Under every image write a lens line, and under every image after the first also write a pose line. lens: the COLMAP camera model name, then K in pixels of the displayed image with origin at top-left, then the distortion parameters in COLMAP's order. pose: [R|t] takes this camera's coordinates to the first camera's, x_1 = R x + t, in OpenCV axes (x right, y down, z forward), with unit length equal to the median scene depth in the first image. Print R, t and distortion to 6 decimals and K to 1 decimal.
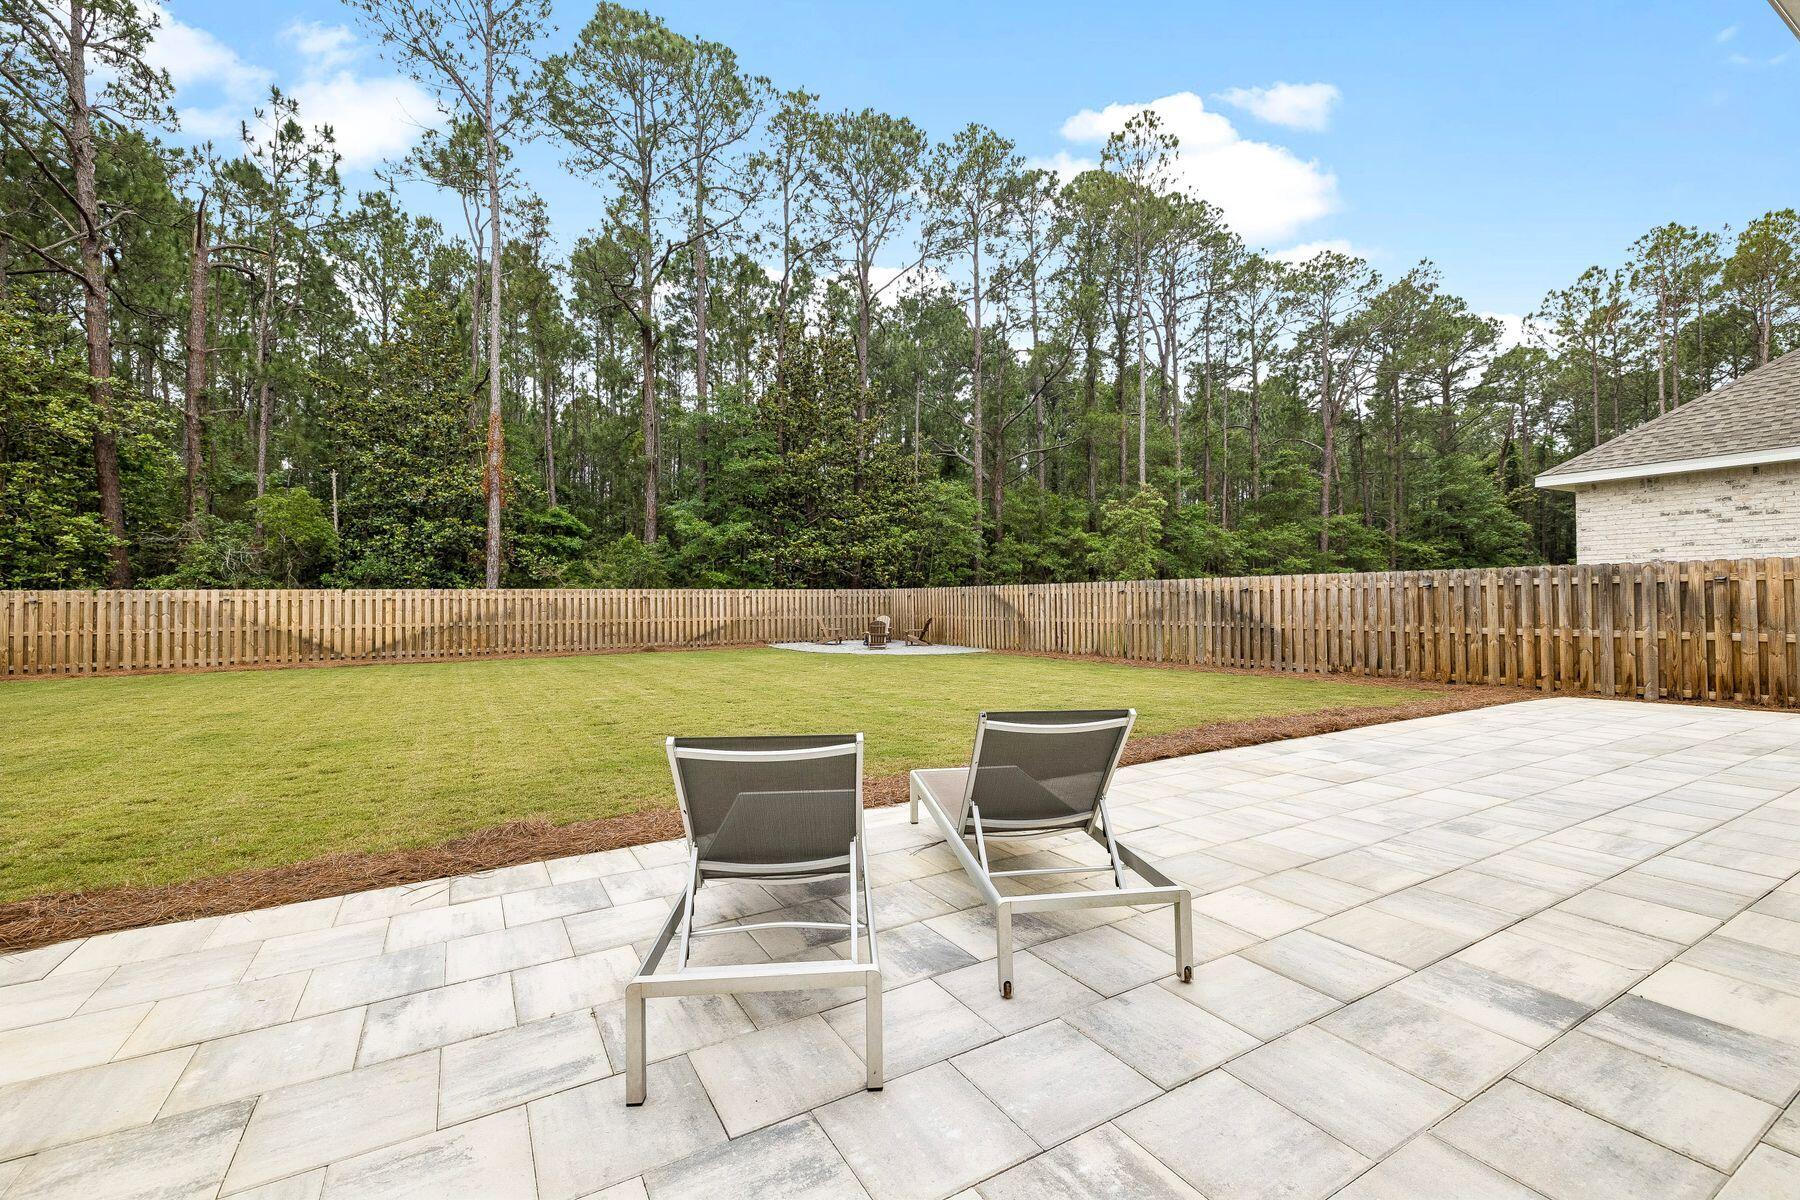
lens RADIAL K [[758.1, 0, 897.0], [0, 758.1, 593.9], [0, 0, 1]] dist [-0.000930, -0.000037]
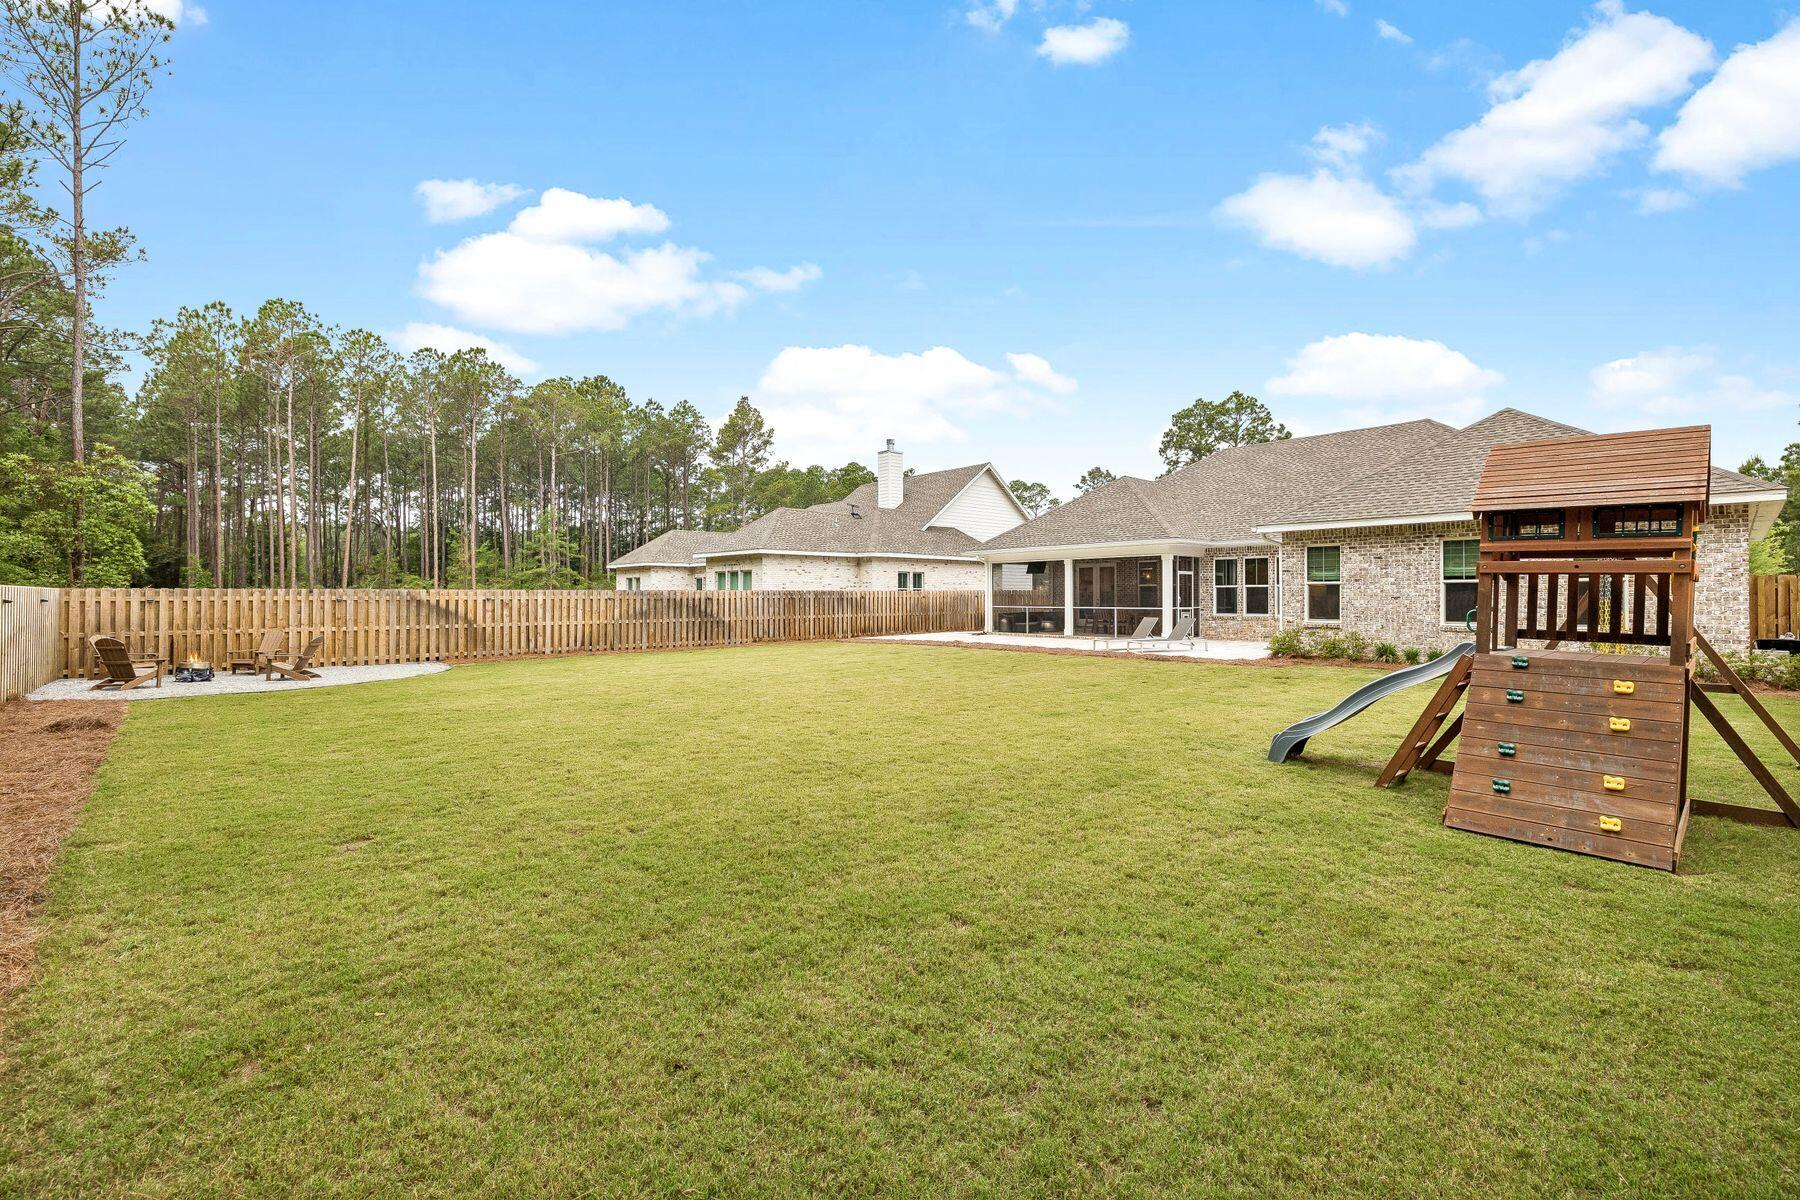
lens RADIAL K [[758.1, 0, 896.6], [0, 758.1, 595.8], [0, 0, 1]] dist [-0.000930, -0.000037]
pose [[-0.212851, 0.007139, 0.977059, -0.981393], [-0.006280, 0.999943, -0.008675, 0.000974], [-0.977065, -0.007983, -0.212794, 0.750193]]
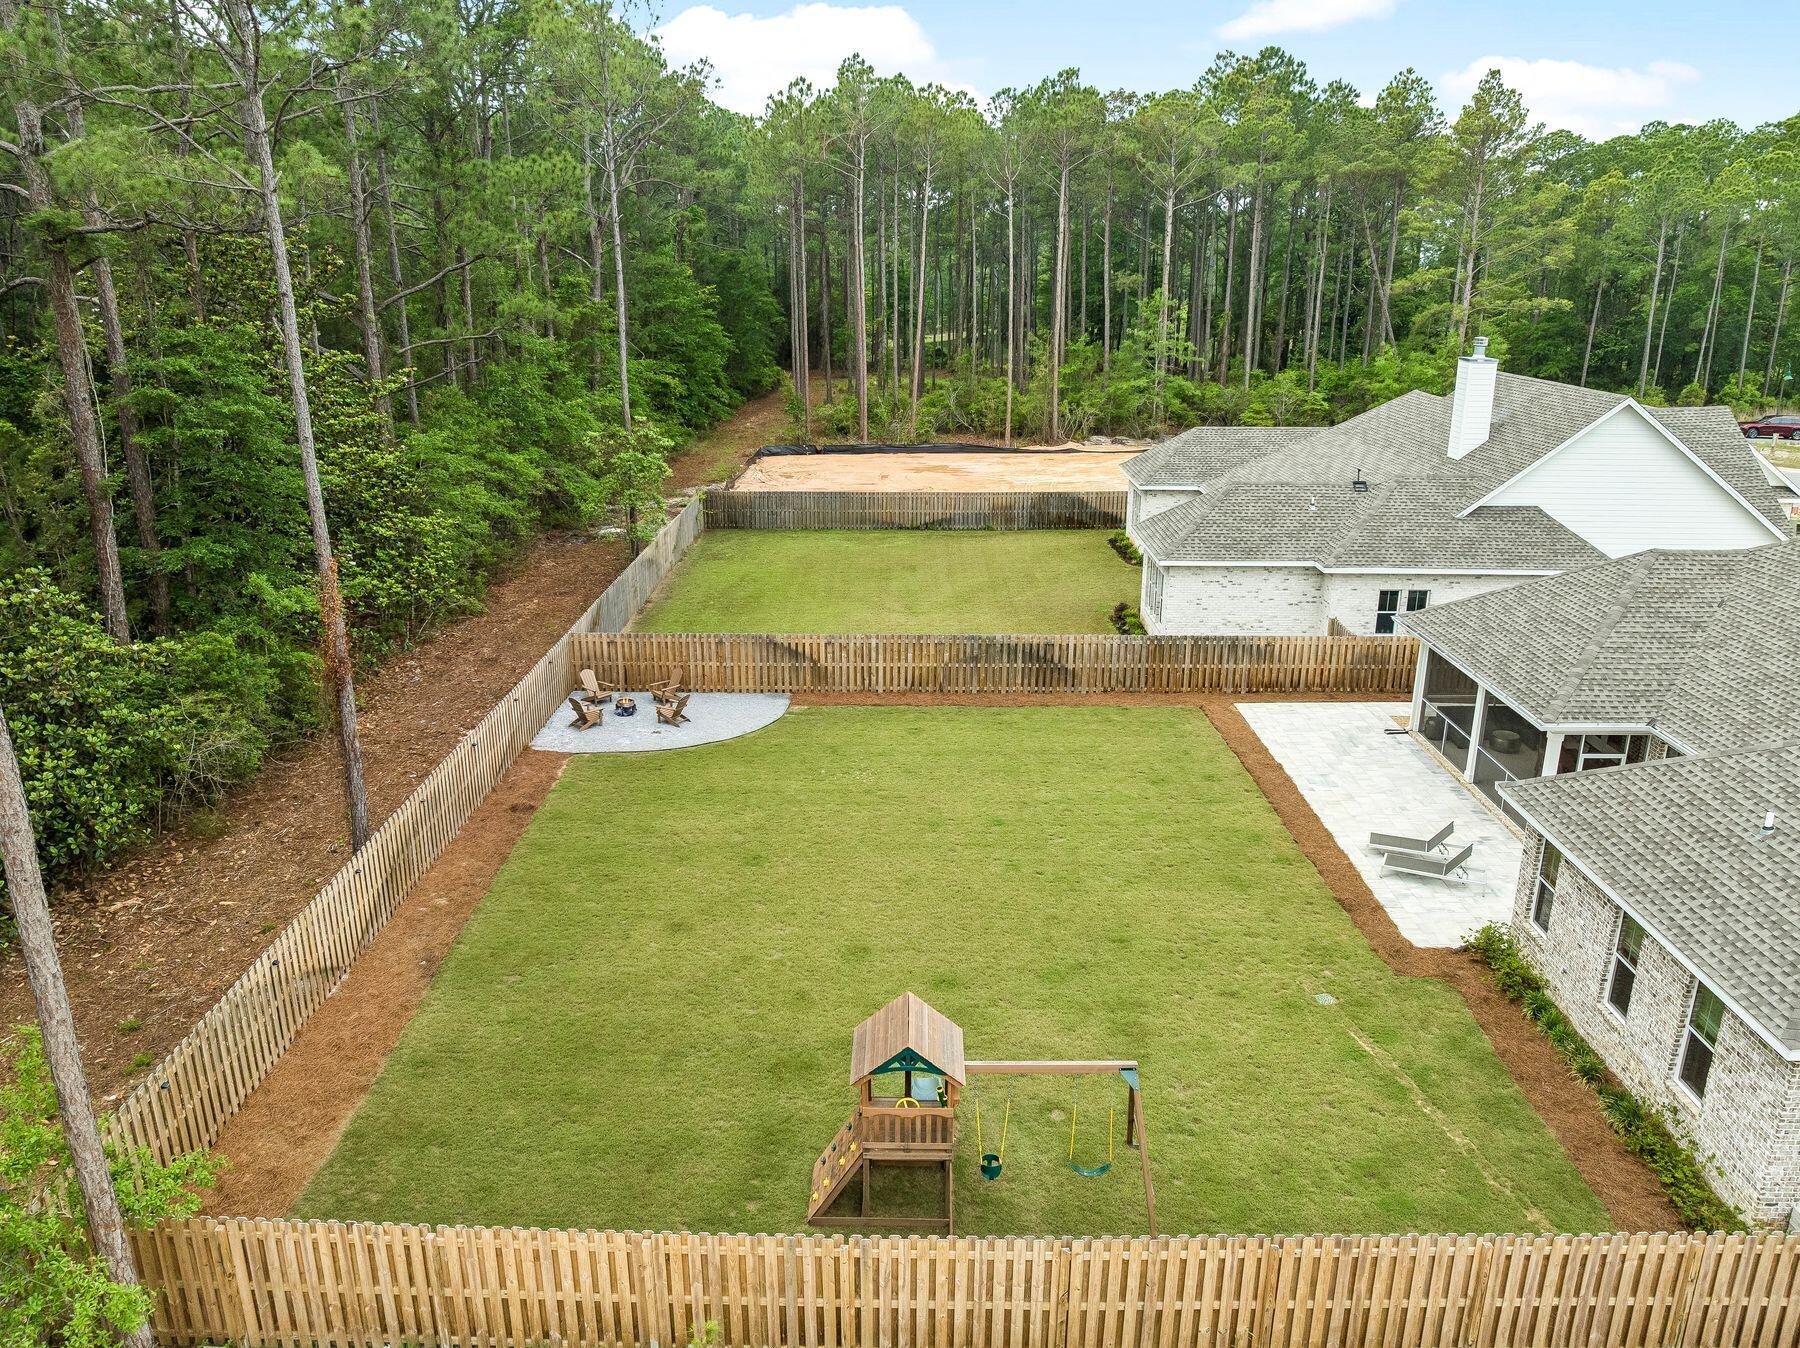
lens RADIAL K [[1292.2, 0, 899.5], [0, 1292.2, 677.3], [0, 0, 1]] dist [-0.007966, -0.001199]
pose [[0.512510, -0.261875, 0.817774, -1.421472], [-0.011364, 0.950209, 0.311407, -0.579867], [-0.858606, -0.168892, 0.484016, 0.003220]]
